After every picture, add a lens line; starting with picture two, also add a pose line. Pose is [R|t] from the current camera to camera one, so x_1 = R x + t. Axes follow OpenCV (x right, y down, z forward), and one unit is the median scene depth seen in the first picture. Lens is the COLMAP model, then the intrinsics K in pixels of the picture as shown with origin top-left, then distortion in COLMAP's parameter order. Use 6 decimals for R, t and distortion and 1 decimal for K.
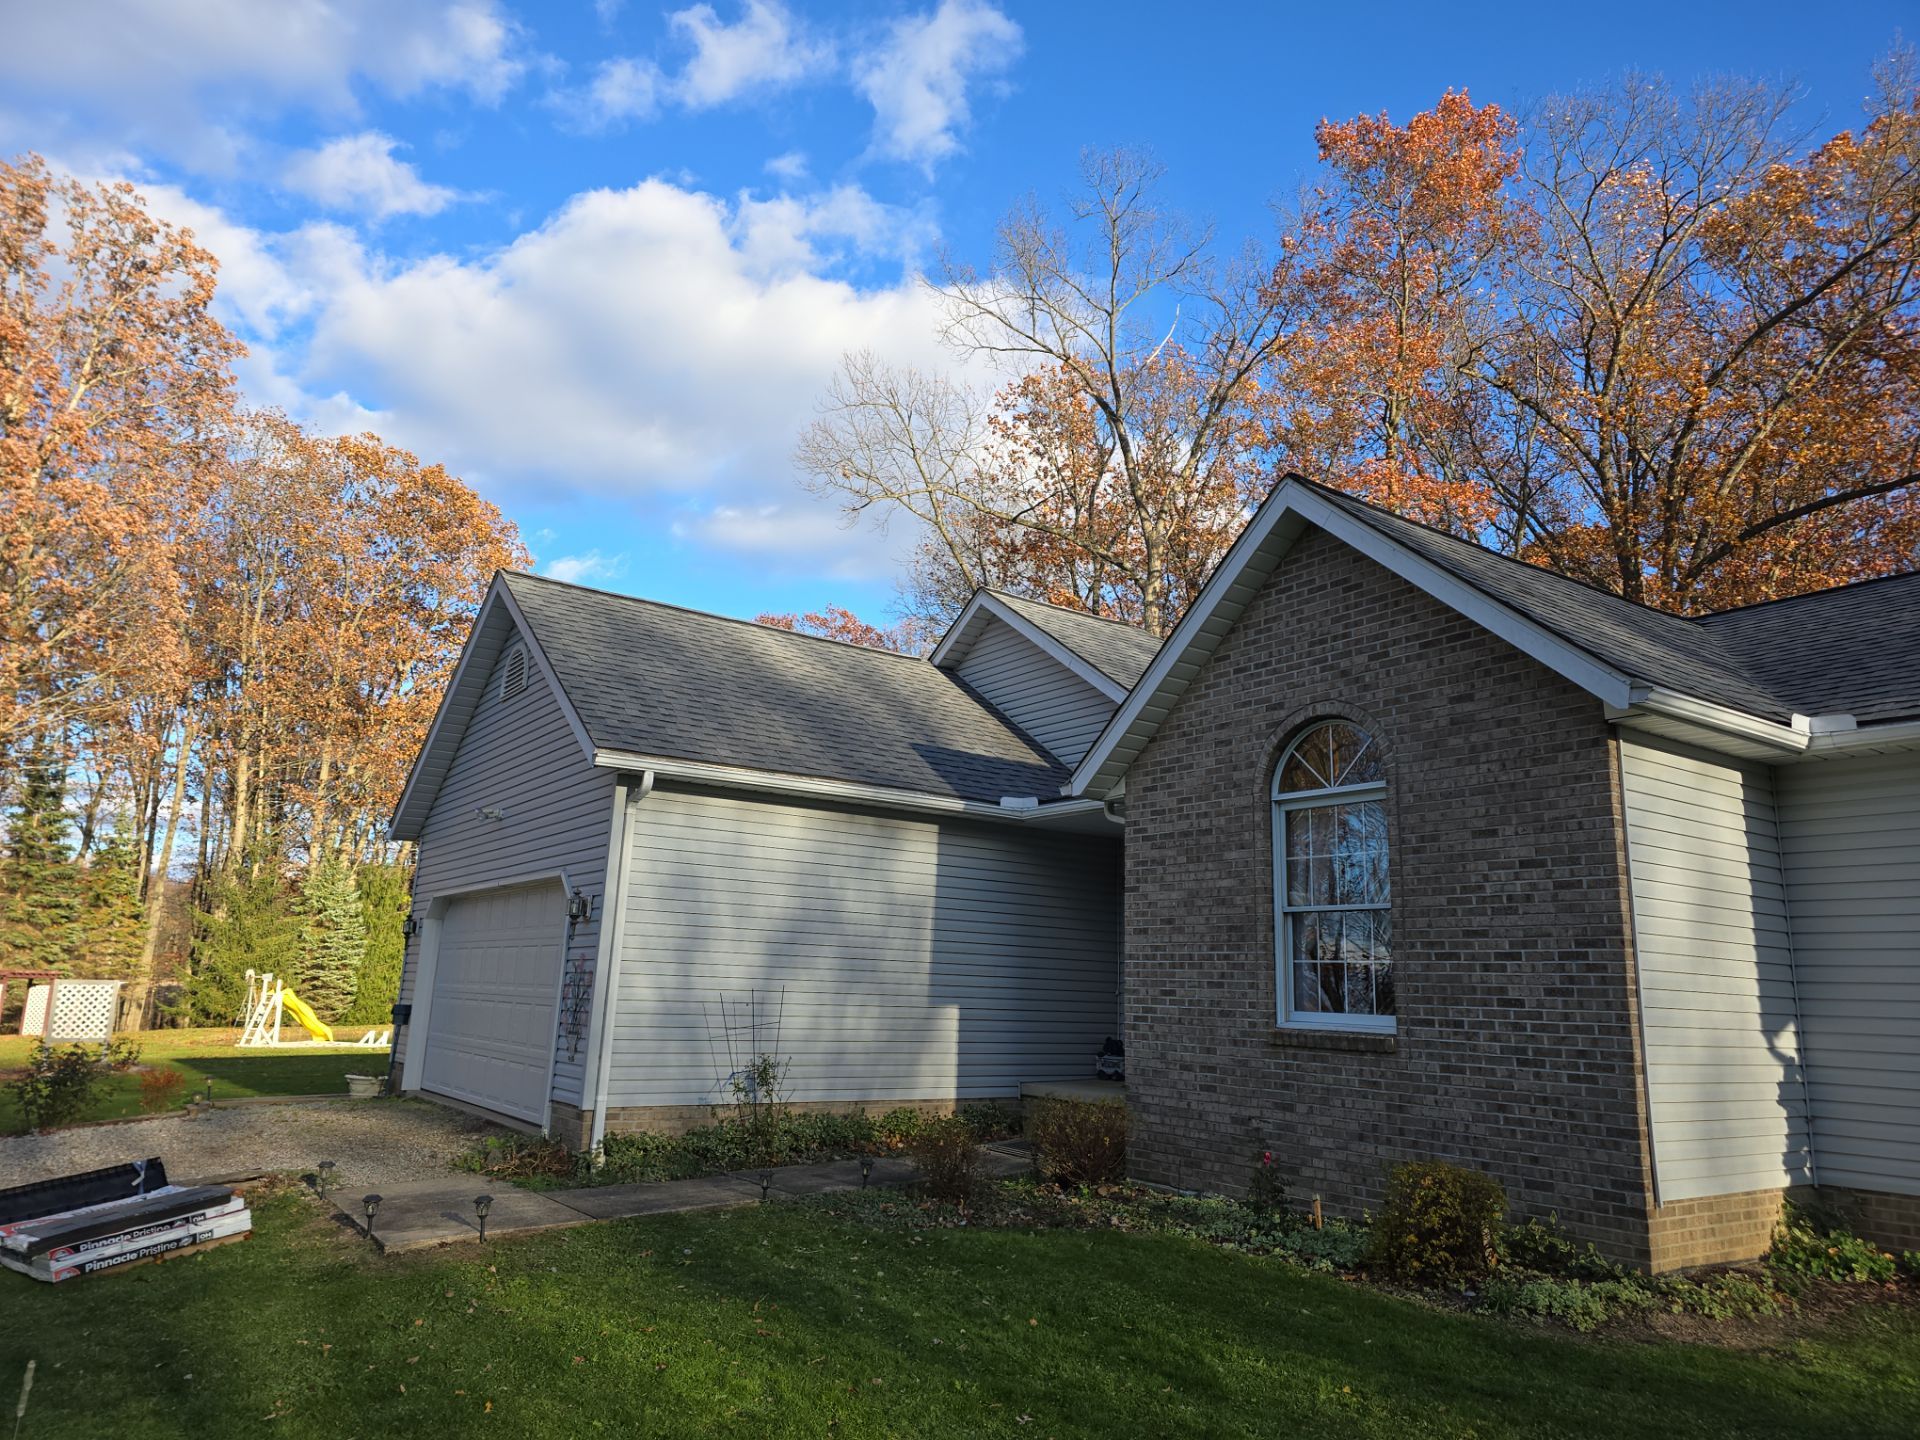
lens RADIAL K [[1278.2, 0, 962.9], [0, 1278.2, 657.2], [0, 0, 1]] dist [0.080744, -0.089240]
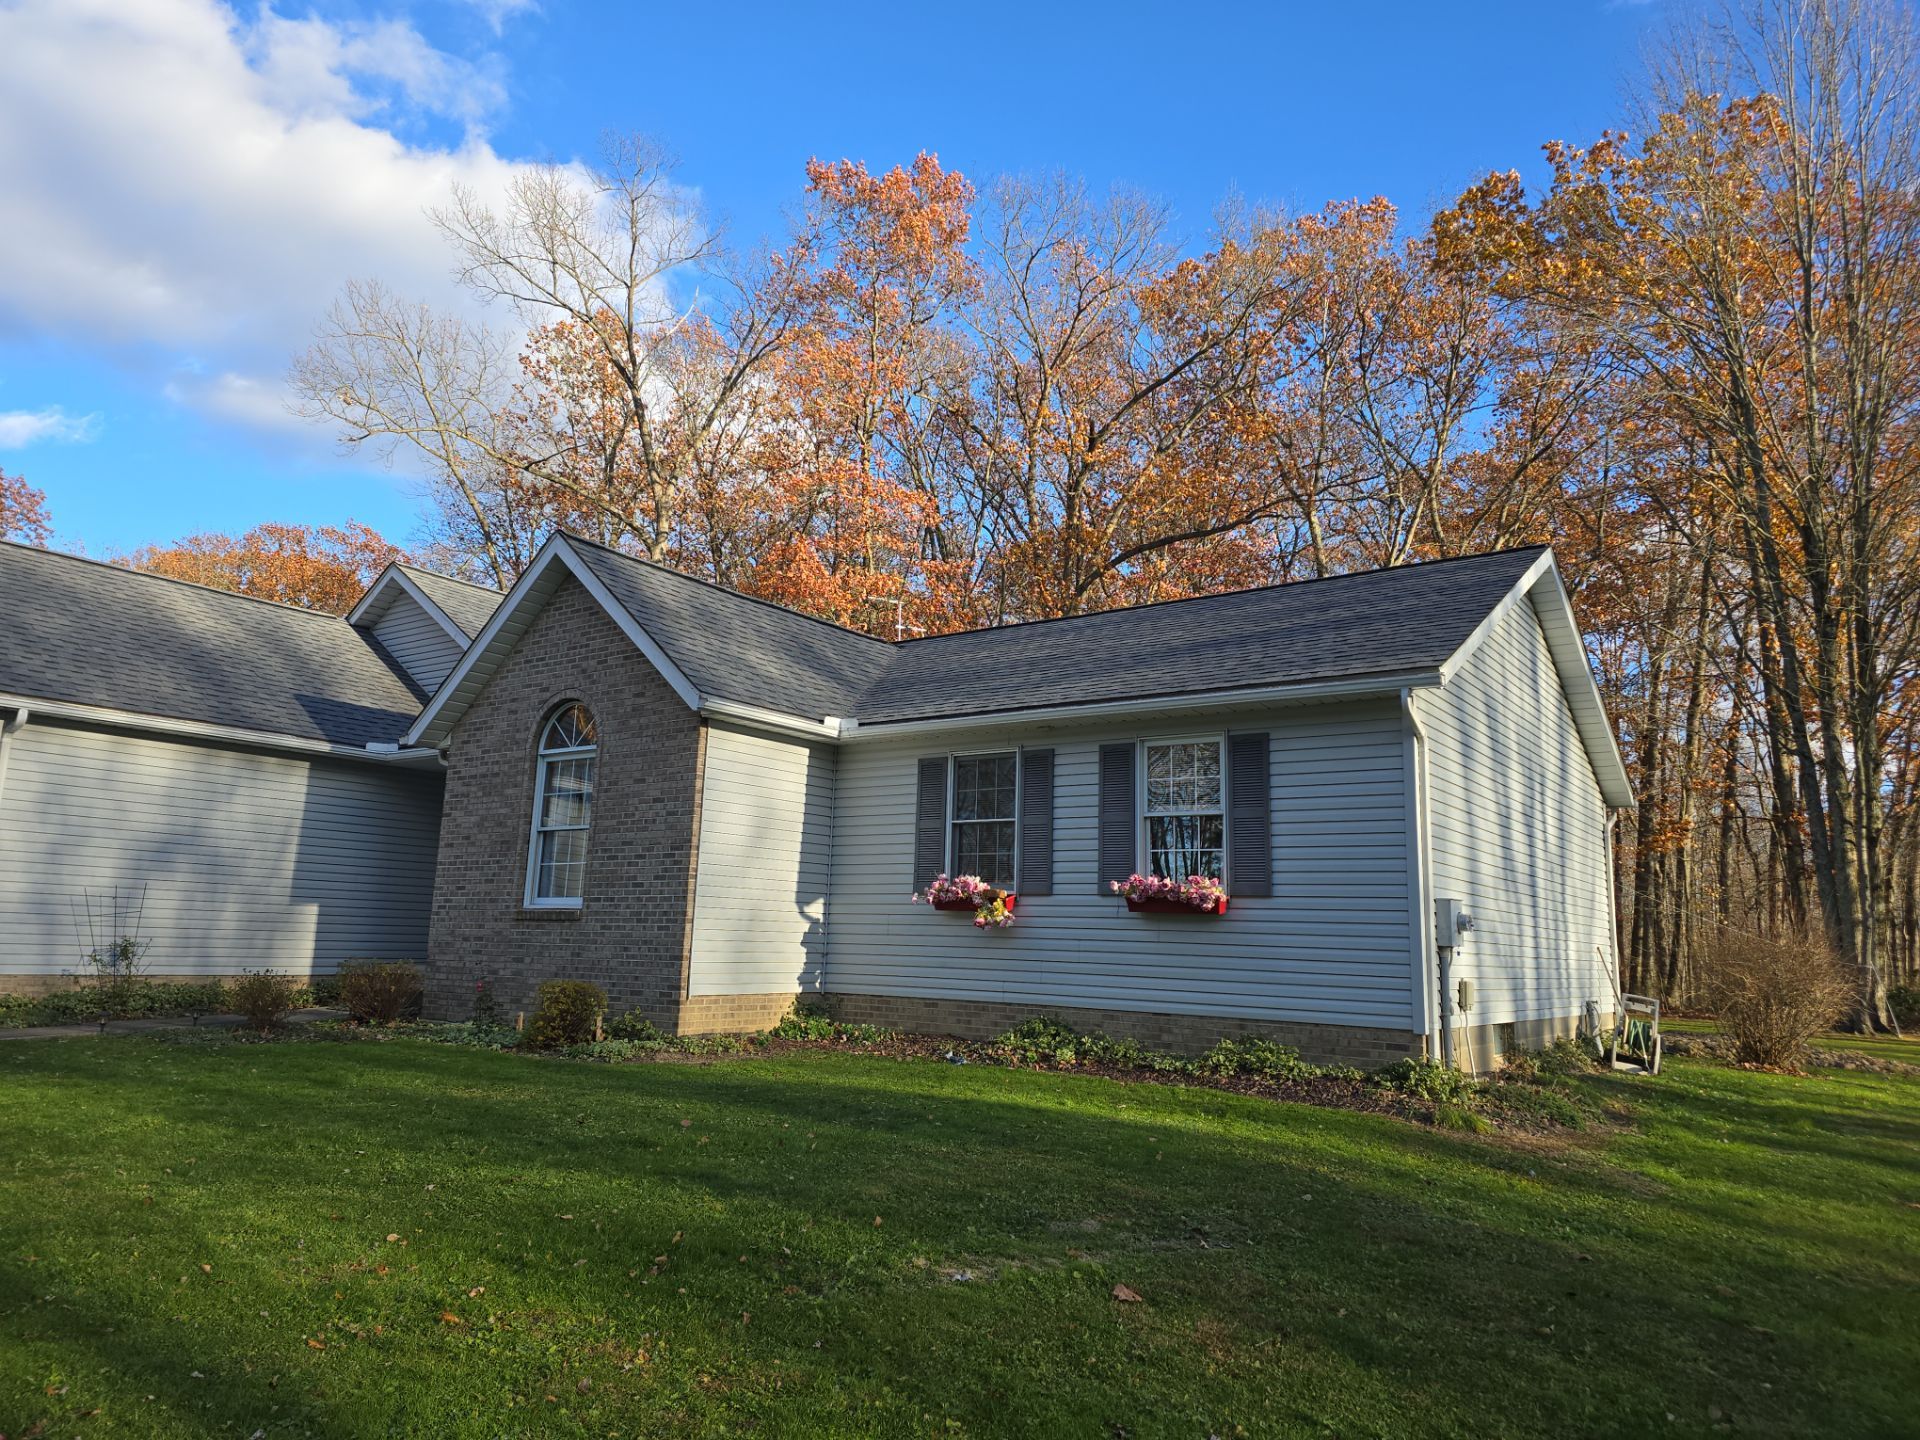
lens RADIAL K [[1262.5, 0, 962.2], [0, 1262.5, 689.5], [0, 0, 1]] dist [0.076231, -0.085937]
pose [[0.942187, 0.059146, 0.329825, 0.203845], [-0.081903, 0.995093, 0.055521, -0.074636], [-0.324923, -0.079325, 0.942408, -0.464070]]
